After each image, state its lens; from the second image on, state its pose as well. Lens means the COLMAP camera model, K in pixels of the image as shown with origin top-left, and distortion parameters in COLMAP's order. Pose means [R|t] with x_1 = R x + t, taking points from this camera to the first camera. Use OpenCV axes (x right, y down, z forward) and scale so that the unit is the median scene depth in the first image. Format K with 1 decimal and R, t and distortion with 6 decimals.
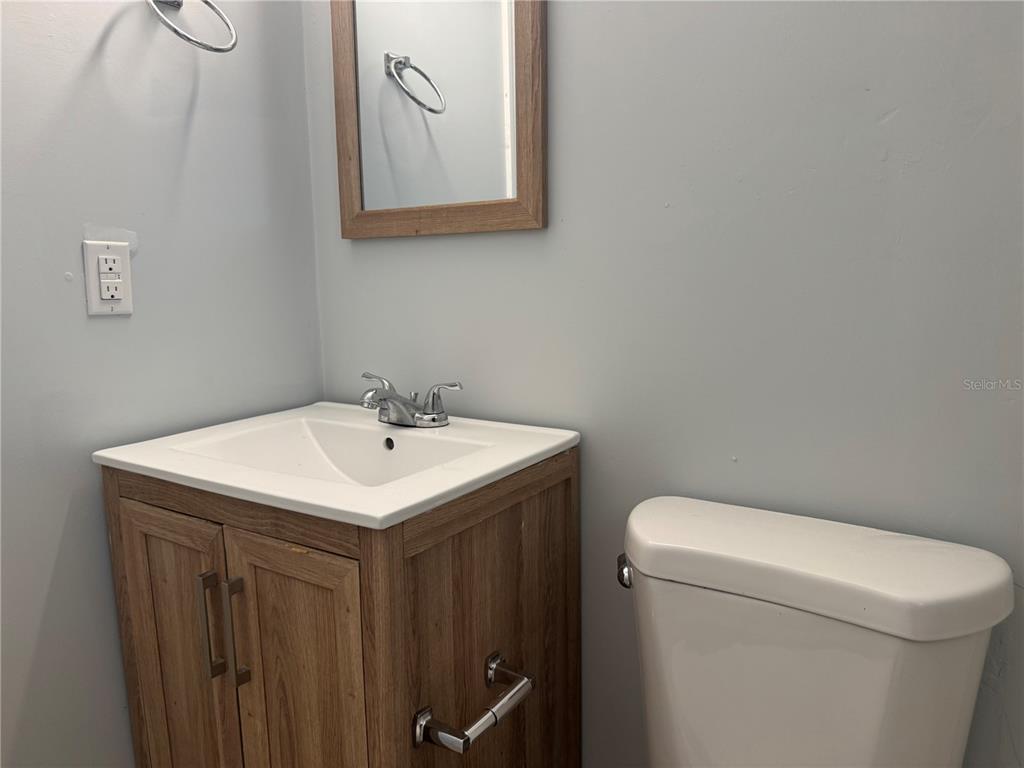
lens RADIAL K [[721.2, 0, 514.7], [0, 721.2, 379.0], [0, 0, 1]] dist [0.014145, -0.049130]
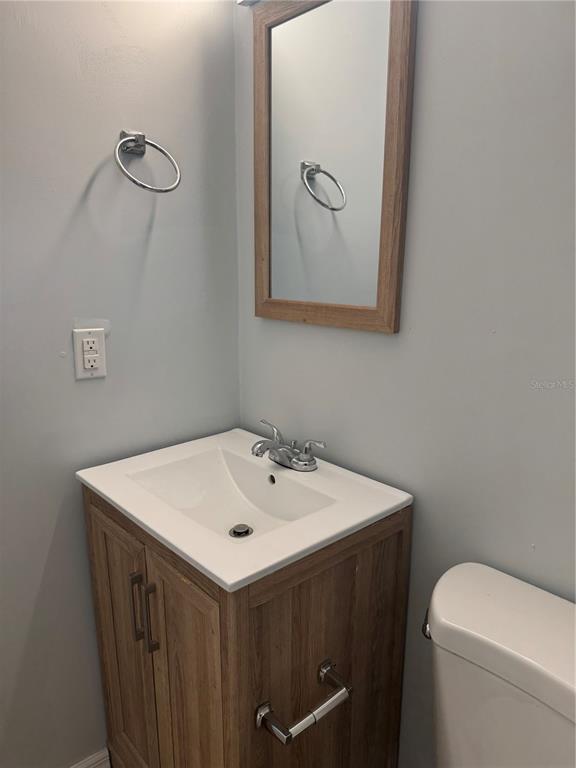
lens RADIAL K [[540.9, 0, 294.3], [0, 540.9, 381.9], [0, 0, 1]] dist [0.014145, -0.049130]
pose [[0.967015, 0.077818, -0.242542, 0.107828], [-0.058892, 0.994695, 0.084339, -0.202427], [0.247818, -0.067273, 0.966468, 0.039910]]
